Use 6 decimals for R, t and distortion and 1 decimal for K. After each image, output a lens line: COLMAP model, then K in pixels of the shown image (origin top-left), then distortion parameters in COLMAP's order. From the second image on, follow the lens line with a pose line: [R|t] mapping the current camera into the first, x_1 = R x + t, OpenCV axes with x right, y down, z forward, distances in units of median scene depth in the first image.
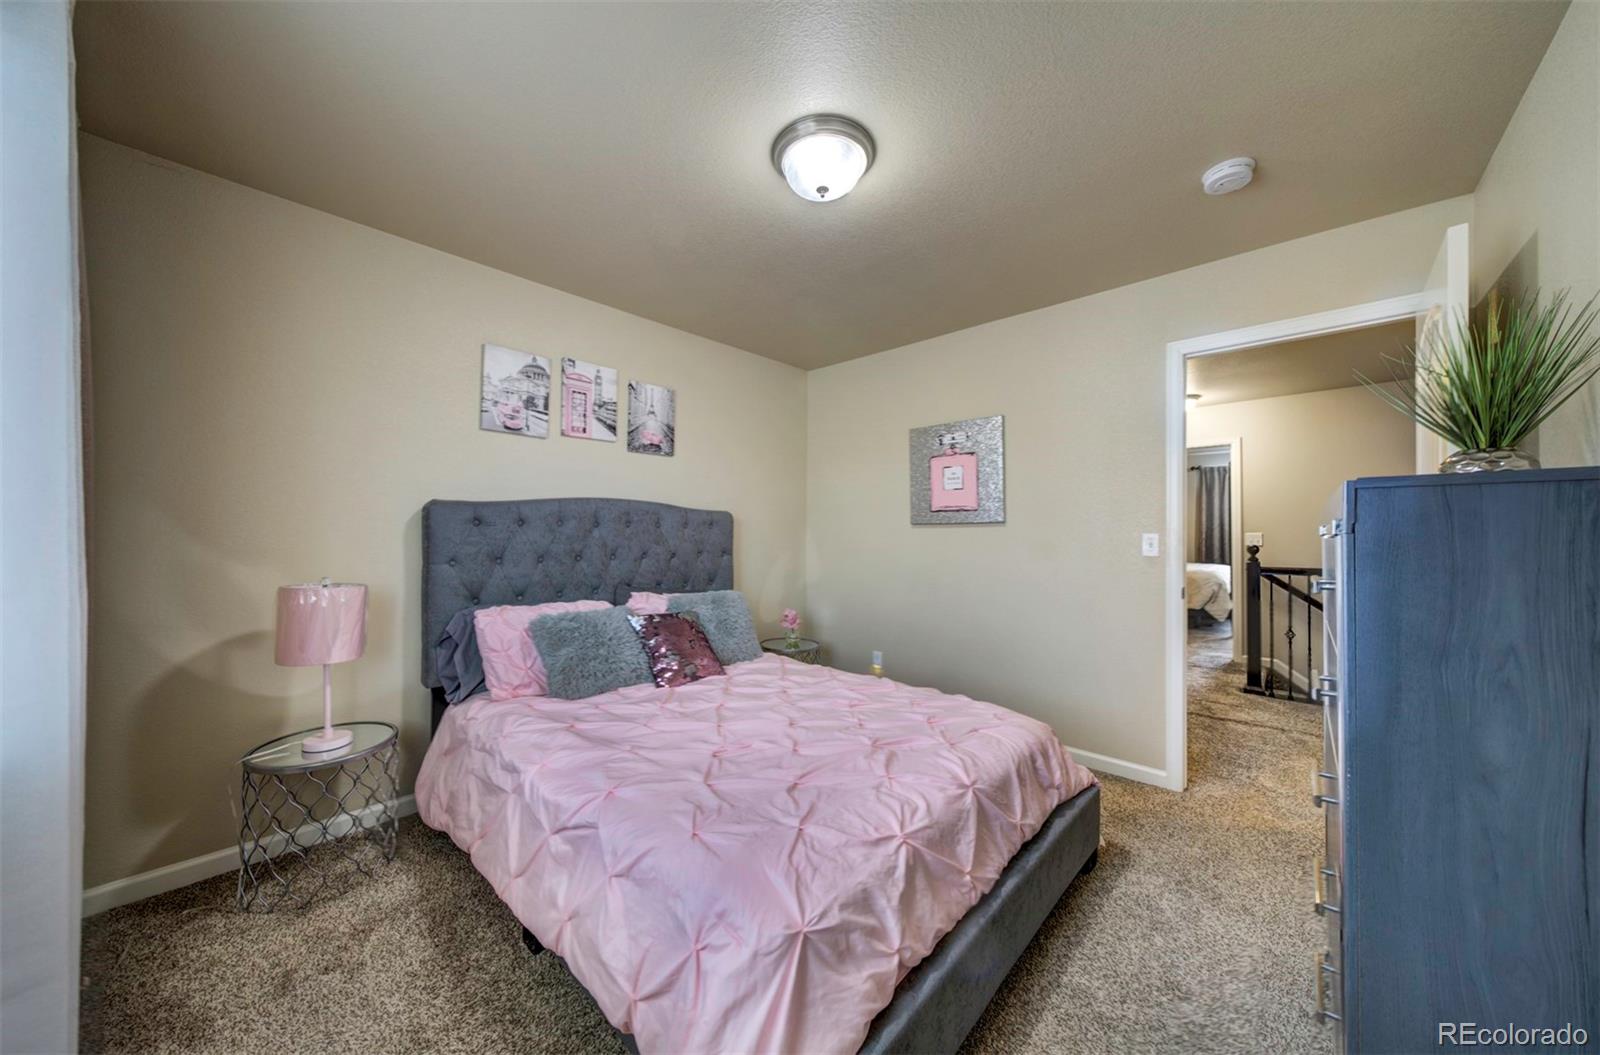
lens RADIAL K [[533.9, 0, 802.0], [0, 533.9, 525.6], [0, 0, 1]] dist [-0.001925, 0.000024]
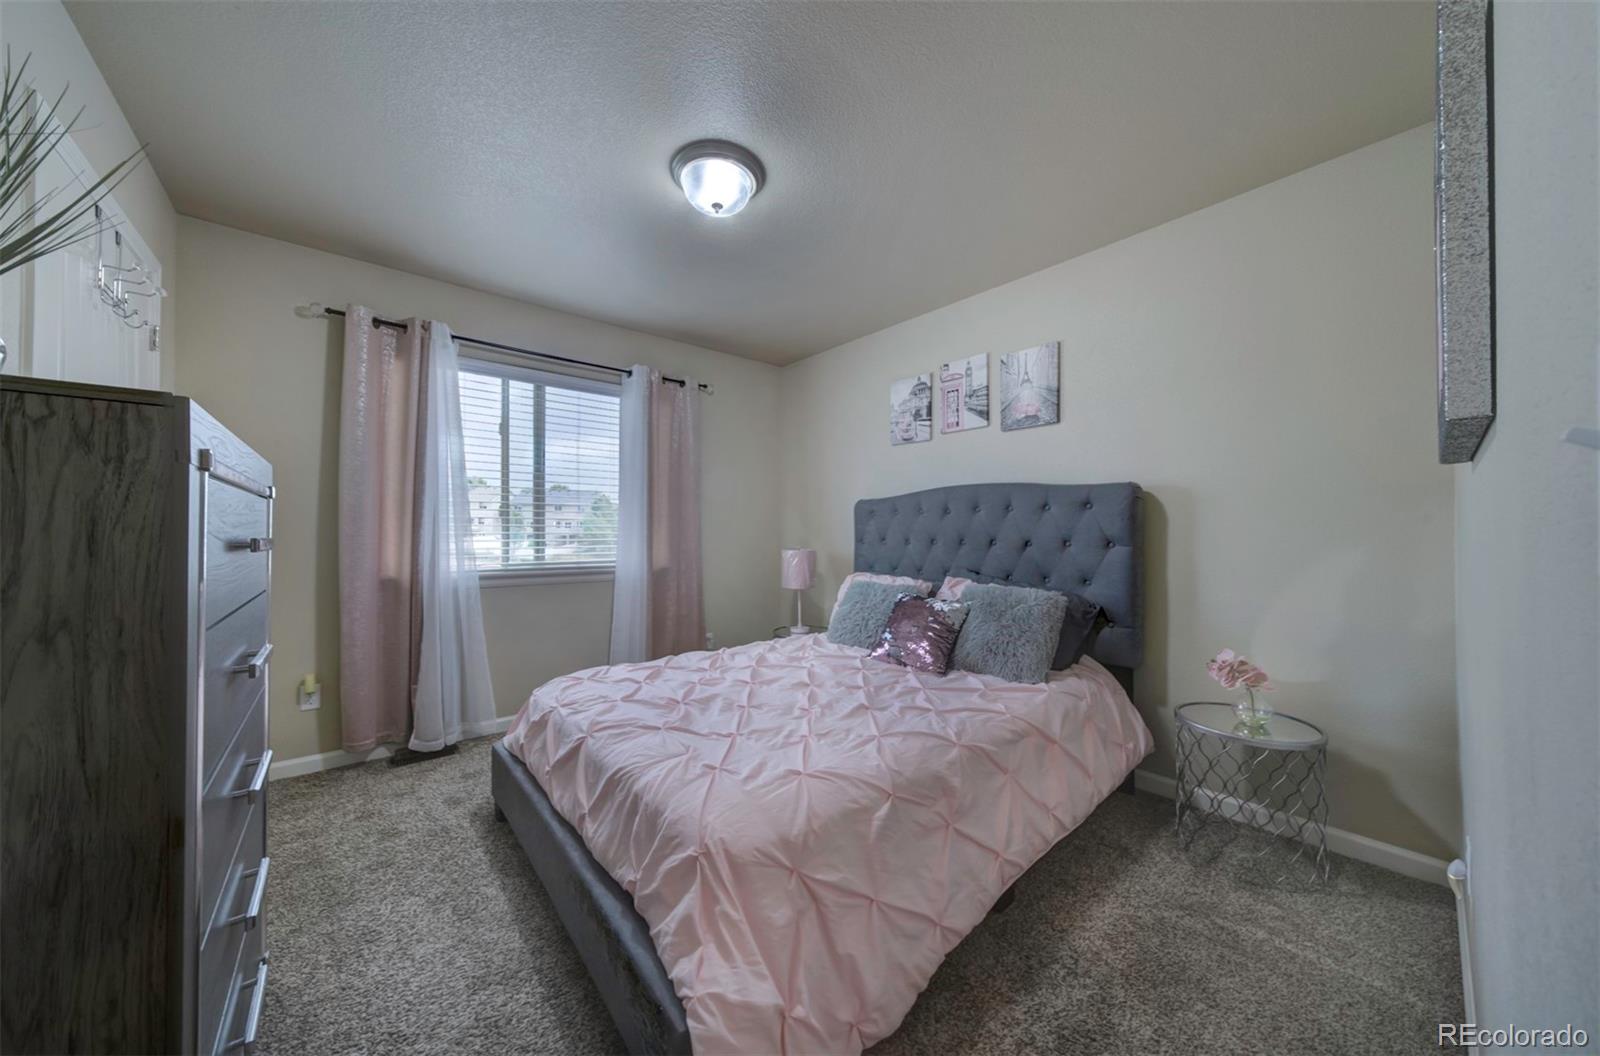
lens RADIAL K [[533.9, 0, 802.0], [0, 533.9, 525.9], [0, 0, 1]] dist [-0.001925, 0.000024]
pose [[-0.124245, -0.000645, -0.992251, 0.703034], [0.014188, 0.999896, -0.002426, 0.025677], [0.992150, -0.014380, -0.124223, 0.818884]]
